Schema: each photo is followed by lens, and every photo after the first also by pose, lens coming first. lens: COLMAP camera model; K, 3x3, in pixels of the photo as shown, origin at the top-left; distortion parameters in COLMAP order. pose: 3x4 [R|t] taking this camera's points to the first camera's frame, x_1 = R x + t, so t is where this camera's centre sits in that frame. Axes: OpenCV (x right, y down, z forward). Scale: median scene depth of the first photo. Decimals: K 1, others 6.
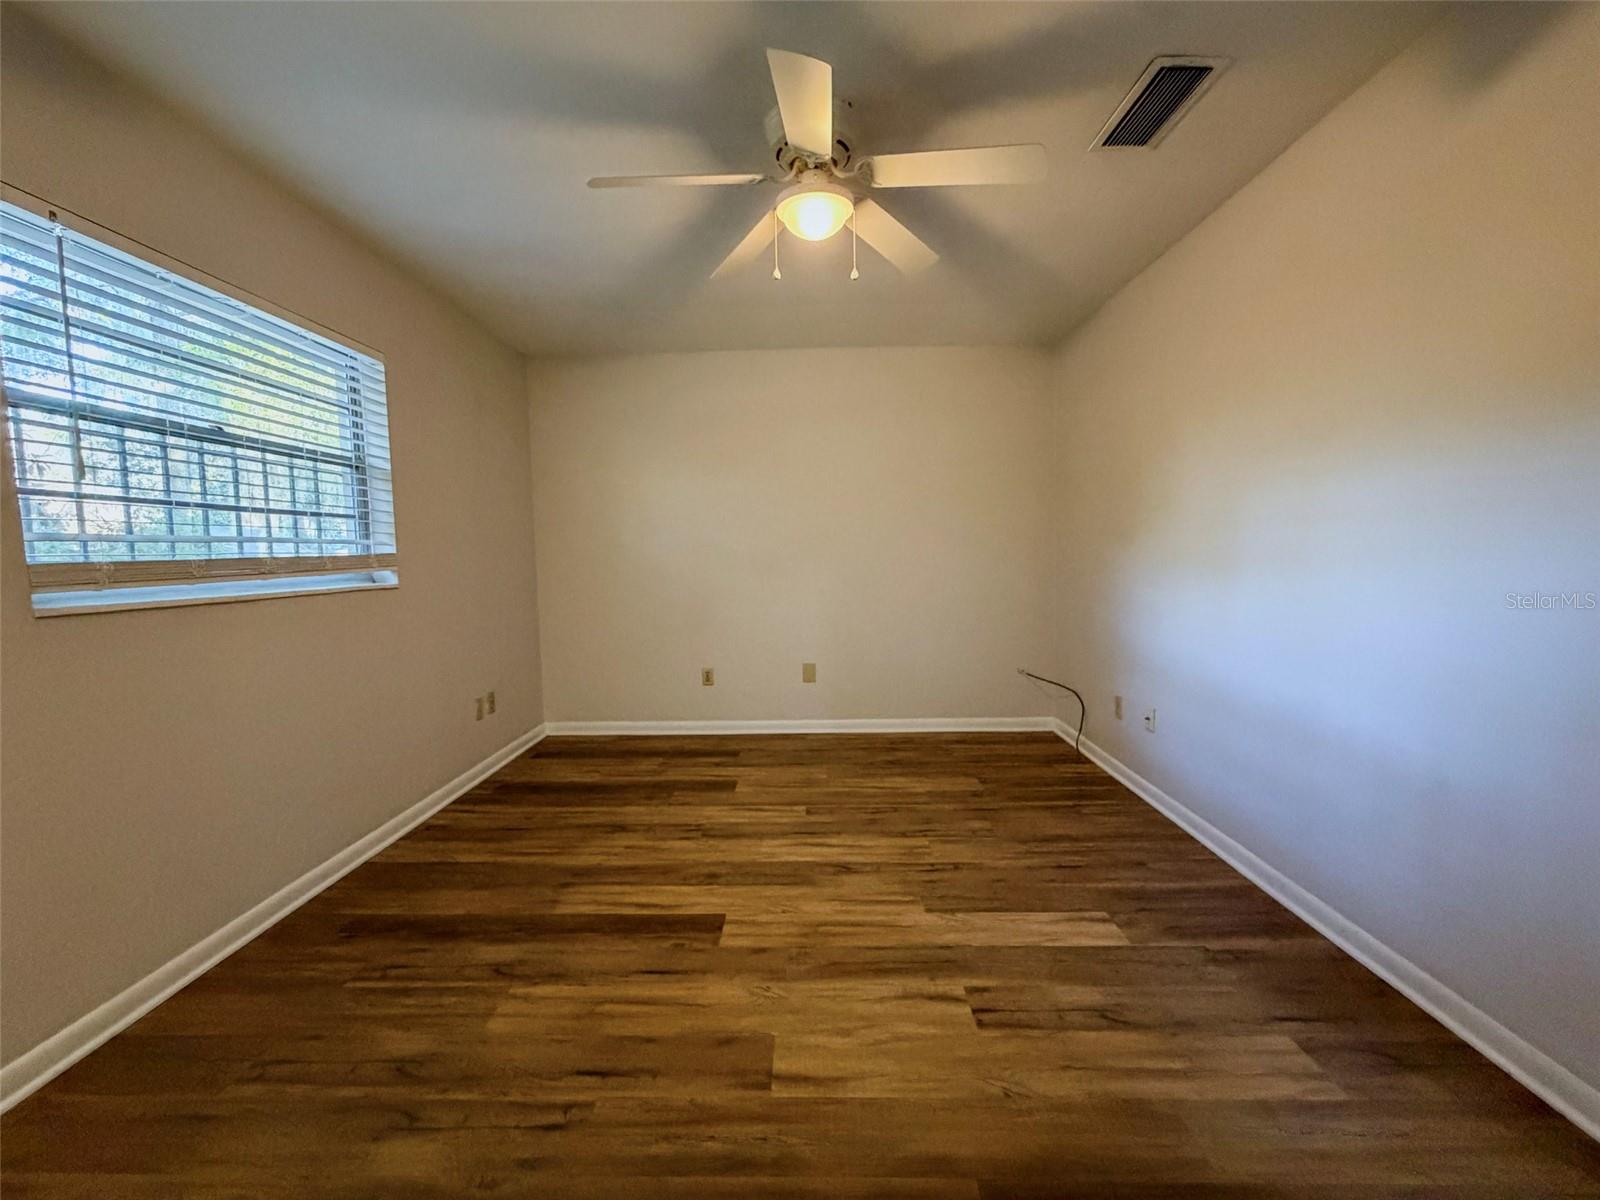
lens RADIAL K [[644.5, 0, 813.7], [0, 644.5, 598.1], [0, 0, 1]] dist [-0.001340, -0.000107]
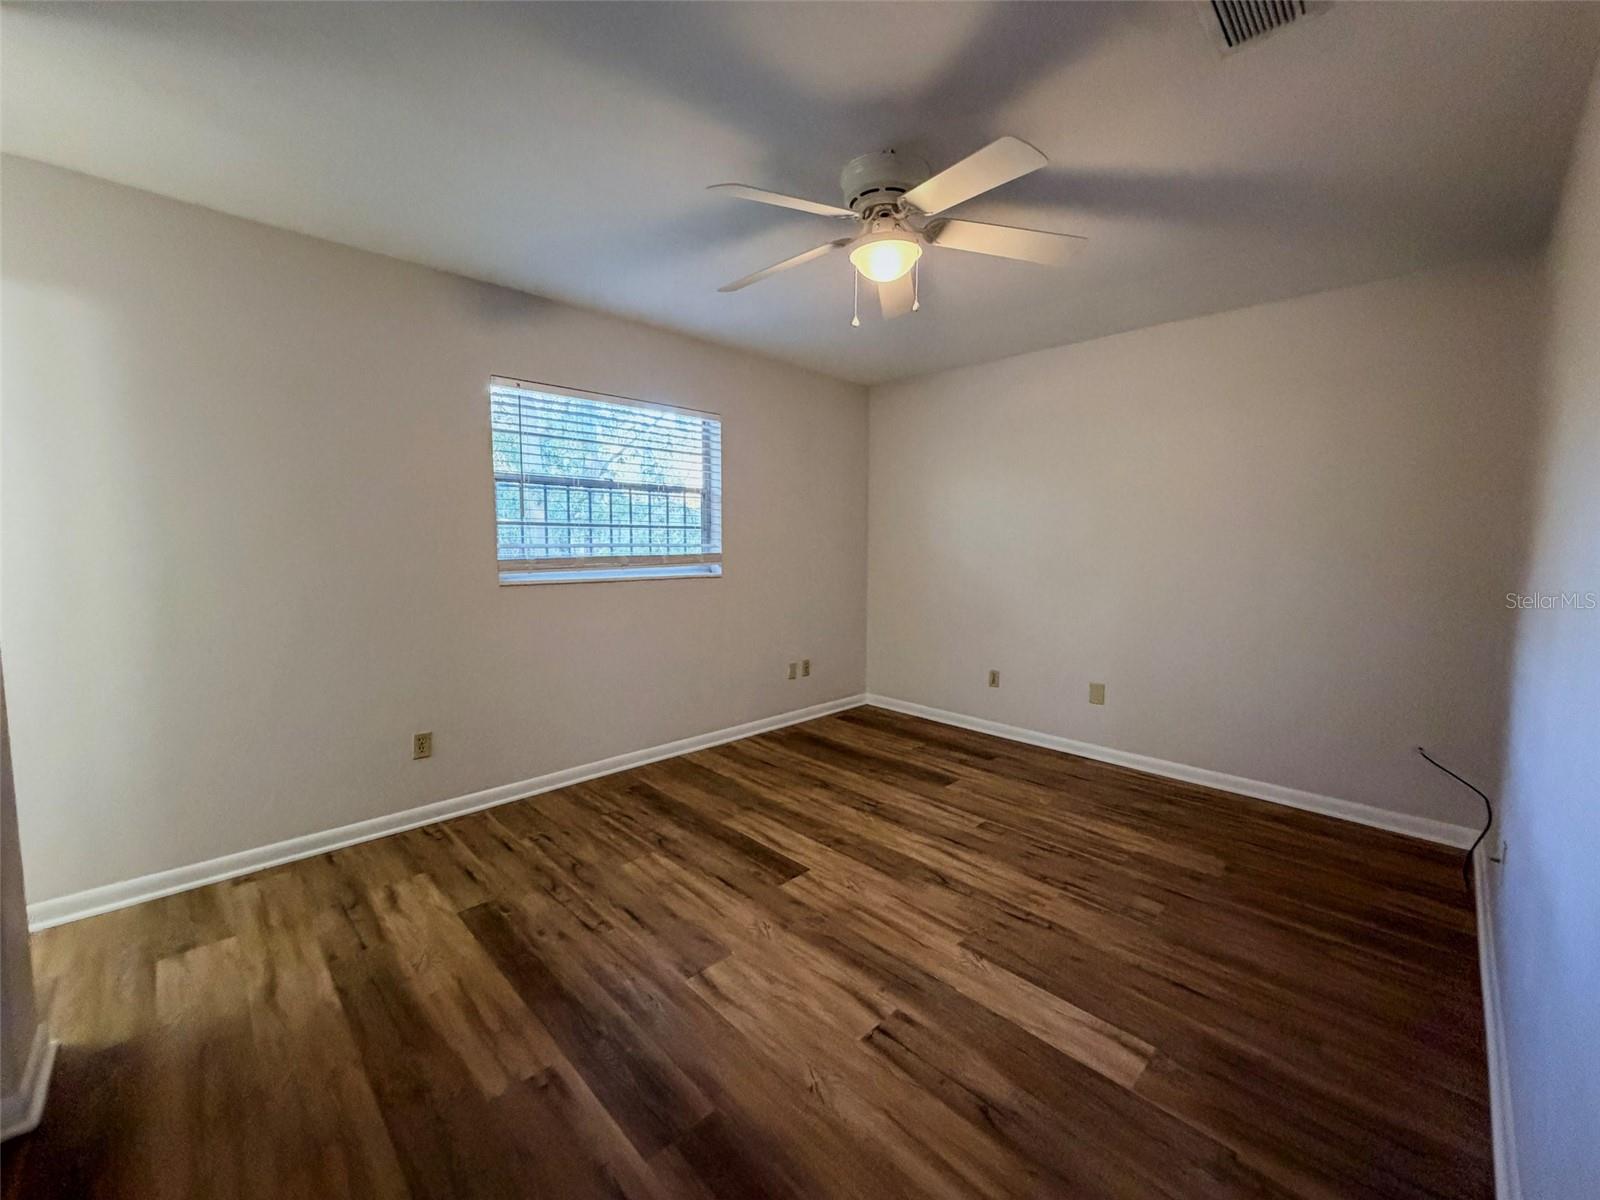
lens RADIAL K [[635.8, 0, 809.9], [0, 635.8, 597.5], [0, 0, 1]] dist [-0.000016, 0.000022]
pose [[0.722139, 0.083023, -0.686748, 0.587978], [-0.070433, 0.996437, 0.046400, -0.061500], [0.688153, 0.014863, 0.725413, 0.128775]]
